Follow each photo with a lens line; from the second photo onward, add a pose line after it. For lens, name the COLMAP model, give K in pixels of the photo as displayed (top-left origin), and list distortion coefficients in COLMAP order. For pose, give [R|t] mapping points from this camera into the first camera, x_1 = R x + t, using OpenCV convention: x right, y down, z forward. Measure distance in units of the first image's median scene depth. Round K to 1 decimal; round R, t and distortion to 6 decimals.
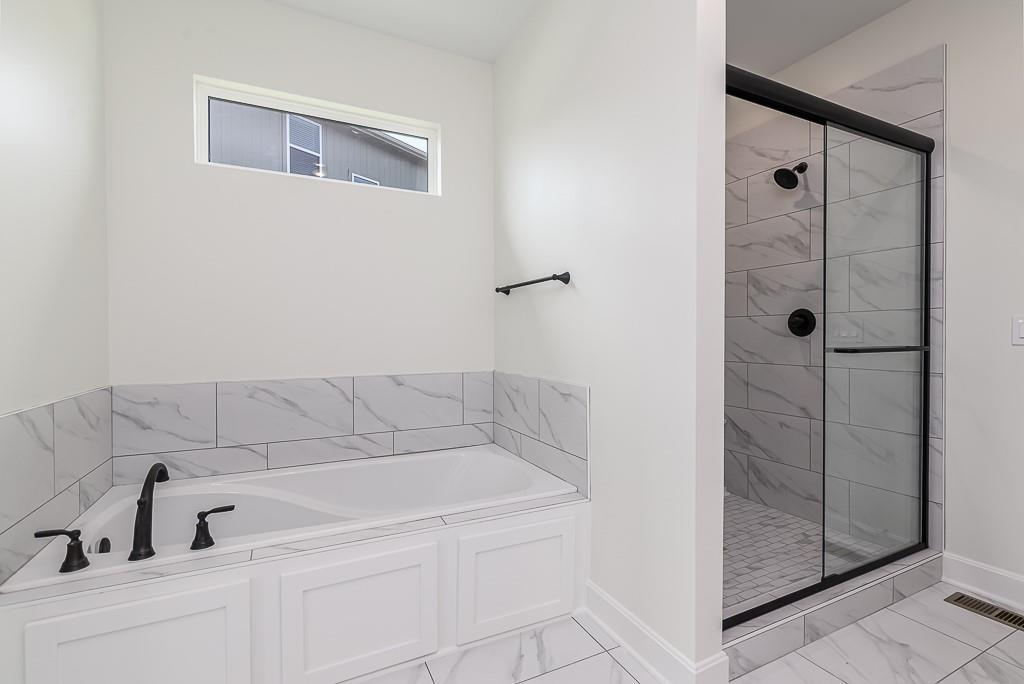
lens RADIAL K [[466.0, 0, 512.0], [0, 466.0, 342.0], [0, 0, 1]] dist [-0.000141, -0.000048]
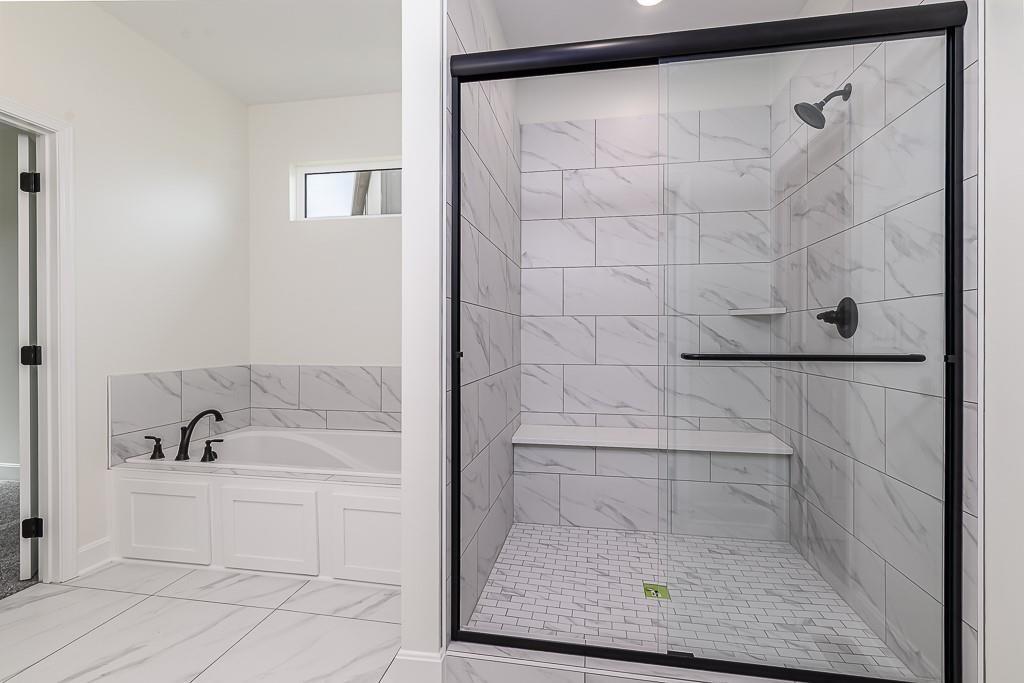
lens RADIAL K [[469.0, 0, 511.5], [0, 469.0, 337.1], [0, 0, 1]] dist [0.001916, 0.000025]
pose [[0.806631, 0.006945, -0.591015, 0.769319], [-0.011500, 0.999926, -0.003946, -0.005629], [0.590943, 0.009980, 0.806651, 0.183302]]
